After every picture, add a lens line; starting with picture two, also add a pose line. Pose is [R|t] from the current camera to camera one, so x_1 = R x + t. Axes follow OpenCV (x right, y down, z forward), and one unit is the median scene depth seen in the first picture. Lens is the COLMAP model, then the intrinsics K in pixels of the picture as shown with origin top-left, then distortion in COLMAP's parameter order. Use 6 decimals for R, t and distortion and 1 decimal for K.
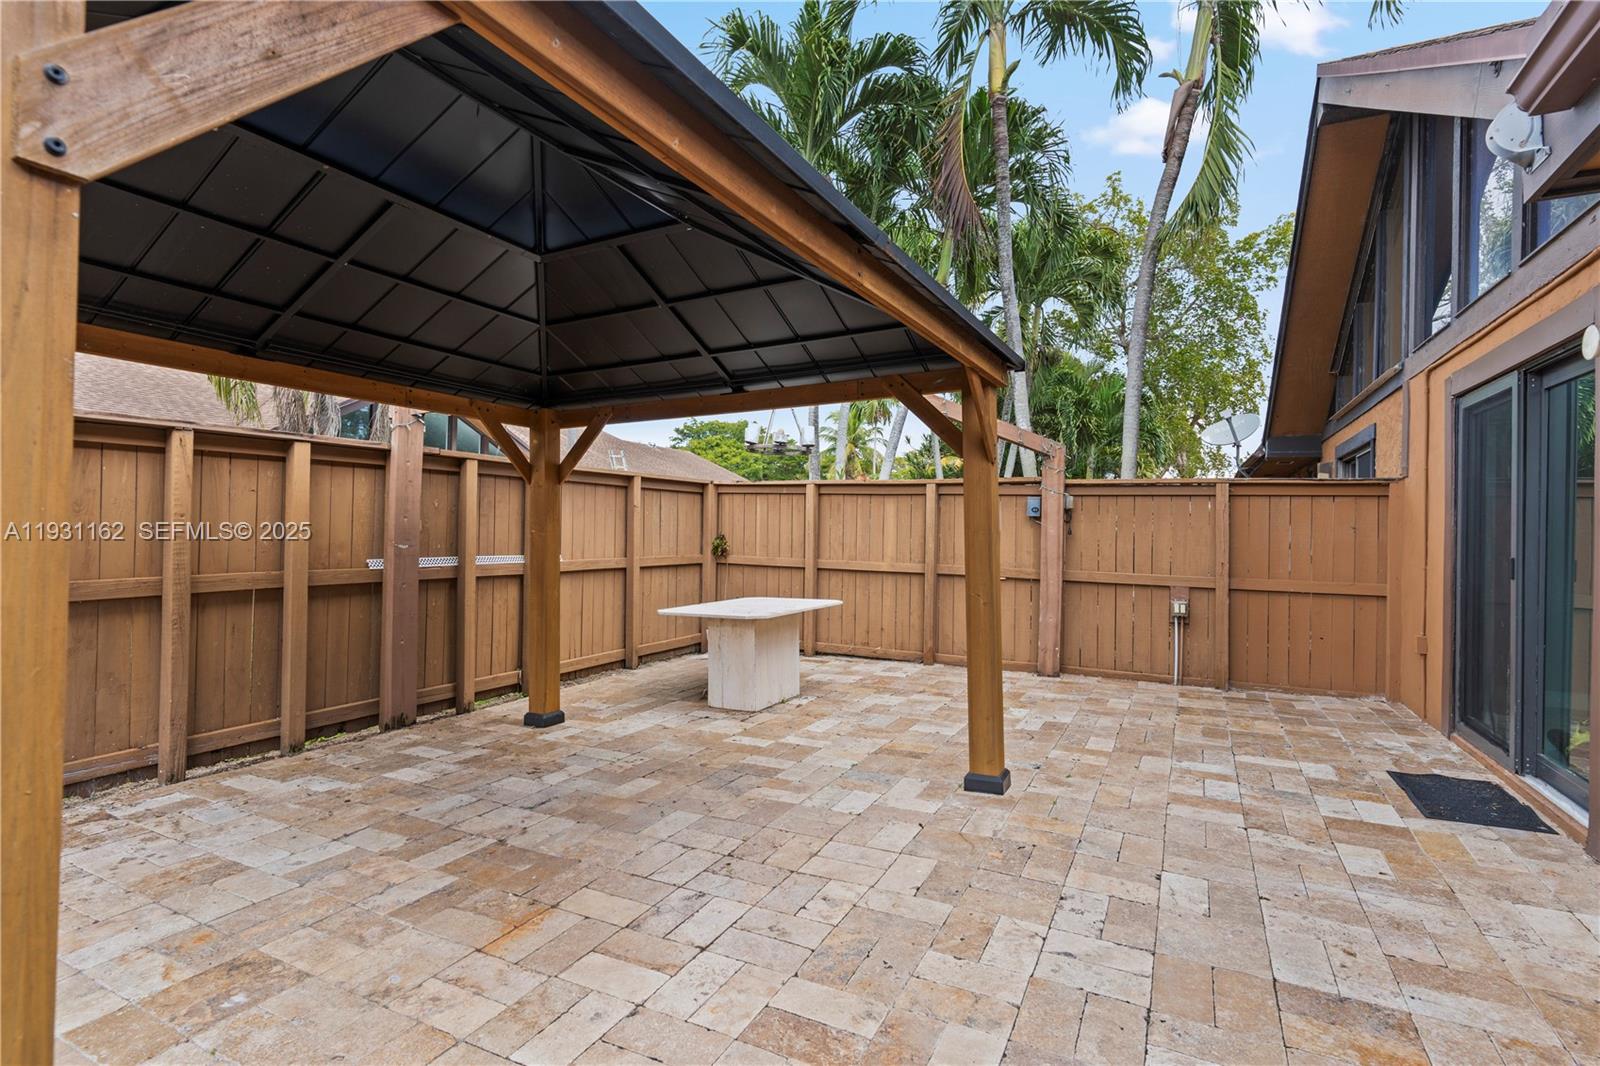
lens RADIAL K [[753.8, 0, 805.3], [0, 753.8, 528.8], [0, 0, 1]] dist [0.002059, 0.000243]
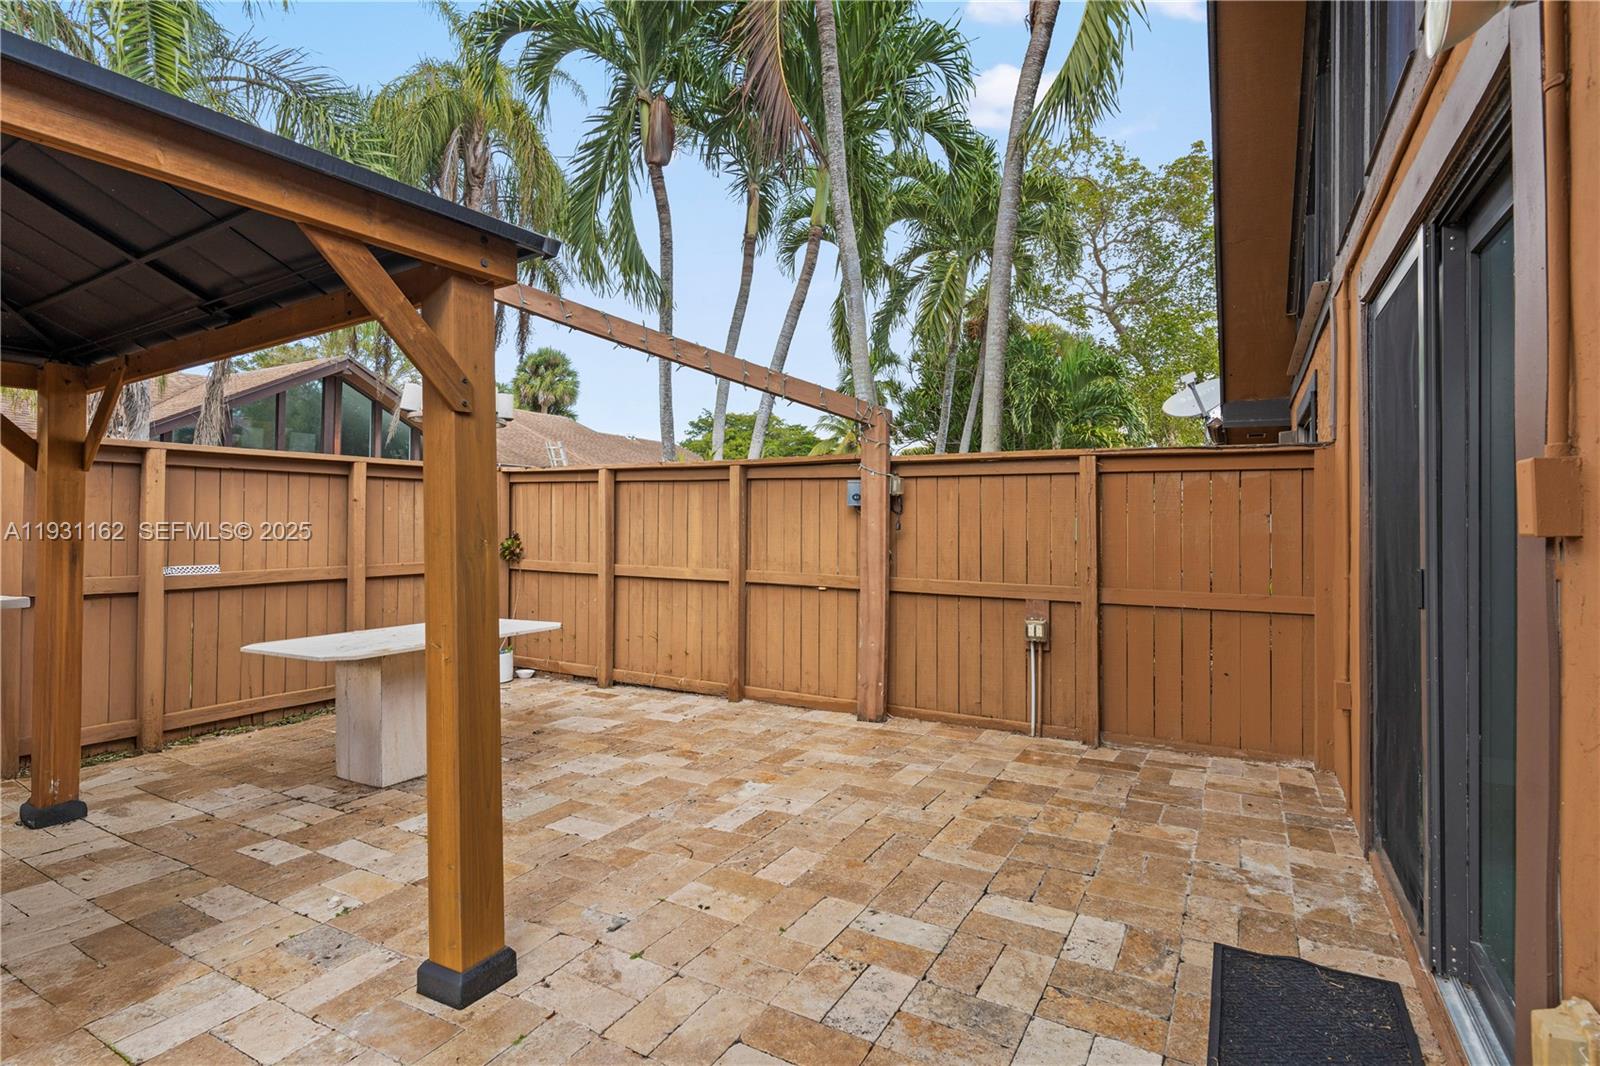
lens RADIAL K [[766.1, 0, 797.5], [0, 766.1, 517.7], [0, 0, 1]] dist [0.001664, -0.000154]
pose [[0.998624, -0.013613, -0.050652, 0.438115], [0.013298, 0.999890, -0.006548, -0.001070], [0.050735, 0.005865, 0.998695, 0.362037]]
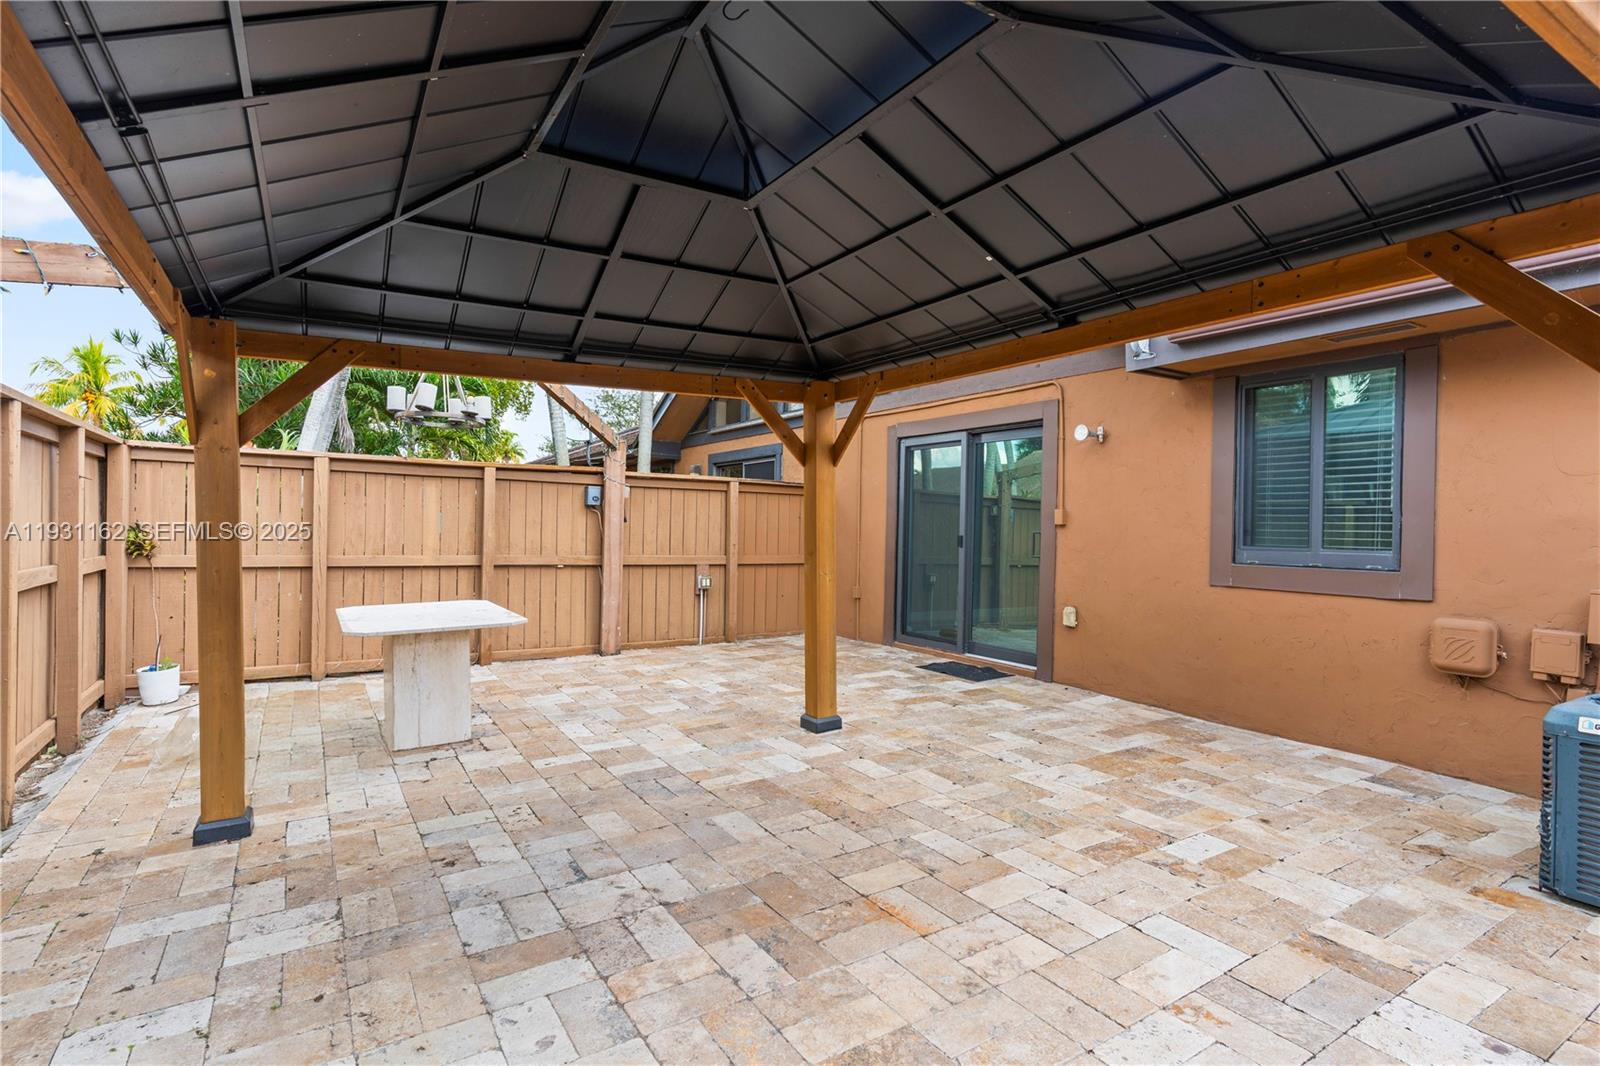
lens RADIAL K [[784.7, 0, 784.0], [0, 784.7, 530.4], [0, 0, 1]] dist [0.003138, 0.000253]
pose [[0.526537, -0.013092, 0.850051, -0.738644], [-0.005743, 0.999804, 0.018955, -0.005142], [-0.850133, -0.014862, 0.526359, 0.314562]]
